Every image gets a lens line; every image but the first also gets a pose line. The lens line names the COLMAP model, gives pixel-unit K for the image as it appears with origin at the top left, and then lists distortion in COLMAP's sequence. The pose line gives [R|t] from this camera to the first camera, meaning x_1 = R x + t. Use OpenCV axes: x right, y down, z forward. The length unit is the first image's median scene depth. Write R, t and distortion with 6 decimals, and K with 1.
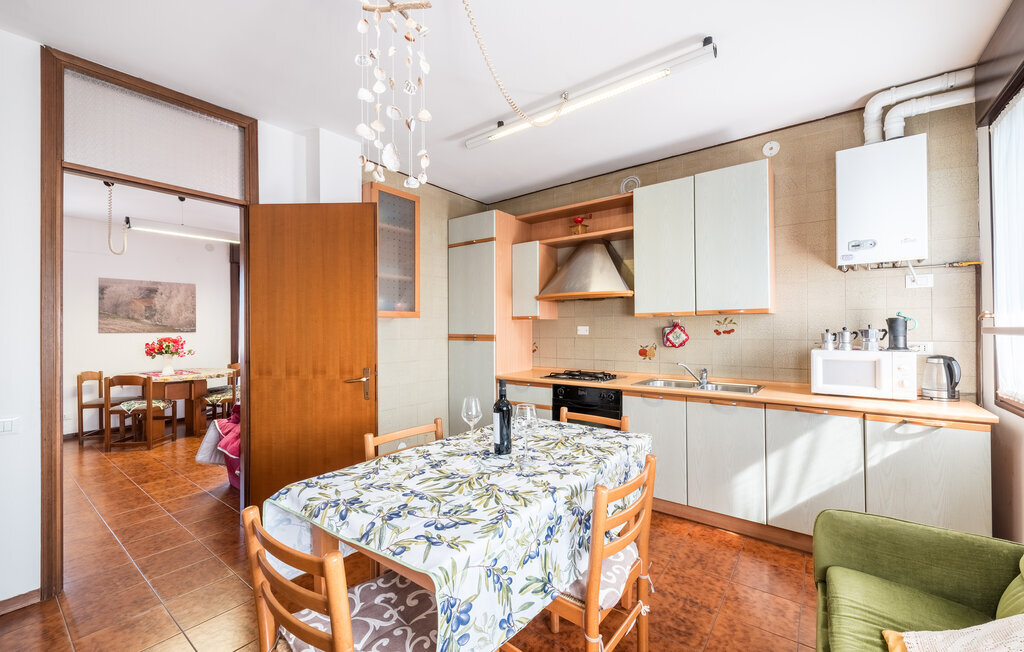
lens RADIAL K [[421.1, 0, 507.1], [0, 421.1, 324.6], [0, 0, 1]] dist [0.011209, -0.003262]
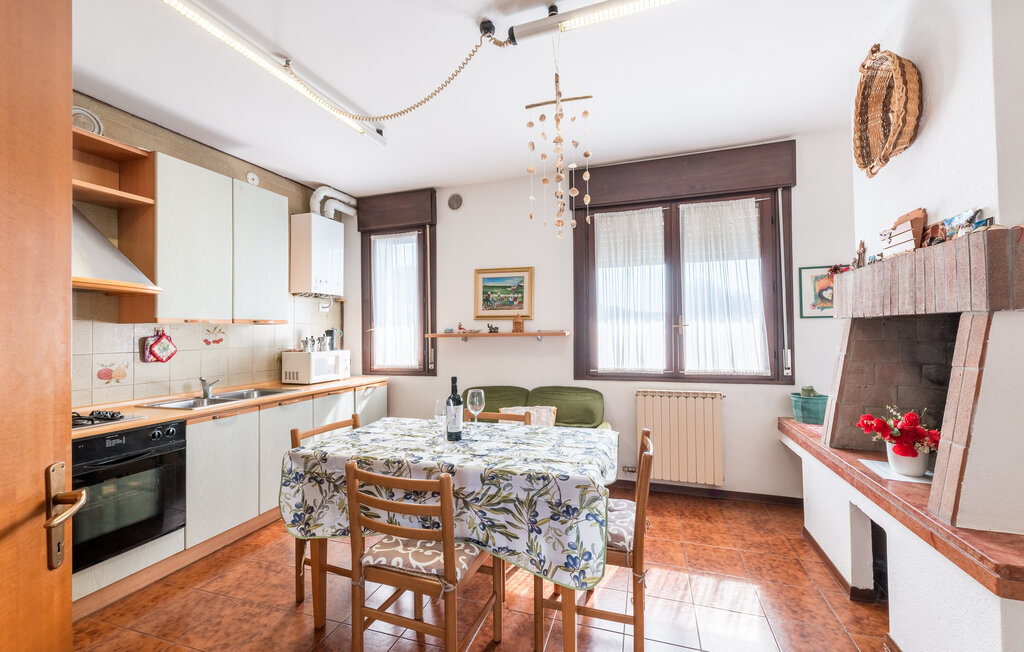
lens RADIAL K [[421.1, 0, 521.4], [0, 421.1, 324.2], [0, 0, 1]] dist [0.011209, -0.003262]
pose [[-0.341192, 0.028439, 0.939563, -0.972982], [0.007439, 0.999593, -0.027555, 0.014310], [-0.939964, -0.002412, -0.341264, 1.009581]]
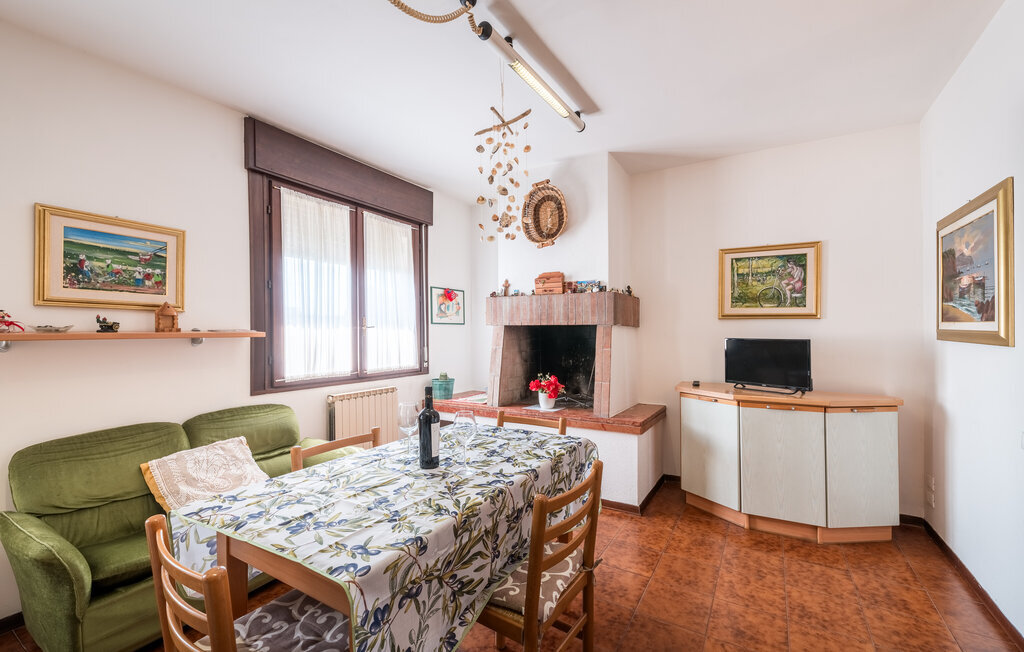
lens RADIAL K [[421.1, 0, 506.7], [0, 421.1, 328.3], [0, 0, 1]] dist [0.011209, -0.003262]
pose [[-0.993621, 0.006573, -0.112575, -0.256172], [0.008463, 0.999831, -0.016322, 0.014954], [0.112449, -0.017170, -0.993509, 1.473081]]
